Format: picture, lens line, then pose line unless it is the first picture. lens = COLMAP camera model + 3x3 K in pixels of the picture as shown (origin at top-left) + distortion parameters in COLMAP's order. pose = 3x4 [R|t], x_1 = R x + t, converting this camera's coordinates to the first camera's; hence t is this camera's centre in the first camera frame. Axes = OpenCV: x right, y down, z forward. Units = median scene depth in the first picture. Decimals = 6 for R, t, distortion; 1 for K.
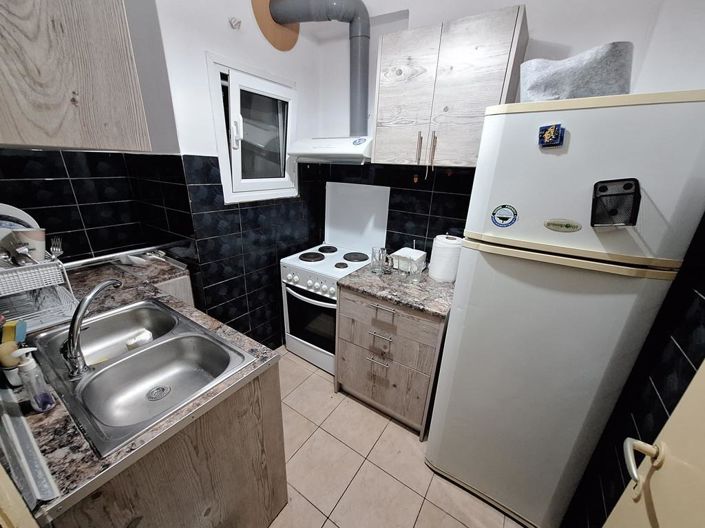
lens RADIAL K [[277.2, 0, 349.4], [0, 277.2, 269.5], [0, 0, 1]] dist [-0.002601, 0.000202]
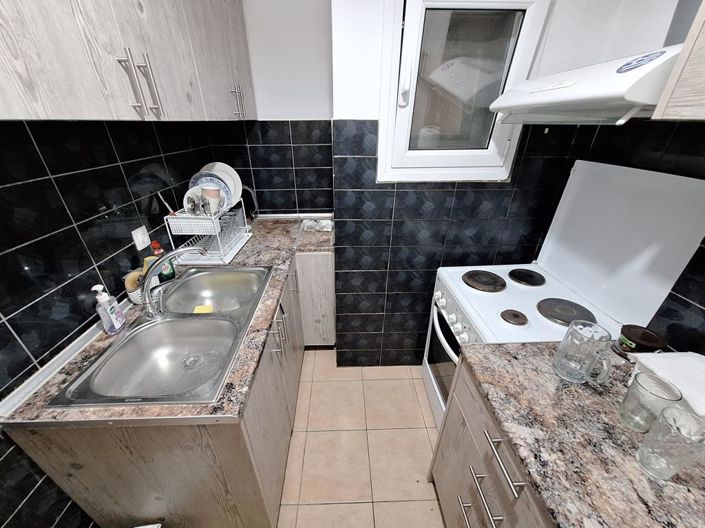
lens RADIAL K [[277.2, 0, 349.4], [0, 277.2, 269.5], [0, 0, 1]] dist [-0.002601, 0.000202]
pose [[0.583872, 0.350891, -0.732099, 0.164937], [-0.270065, 0.934362, 0.232449, -0.156620], [0.765610, 0.061994, 0.640311, 0.420345]]
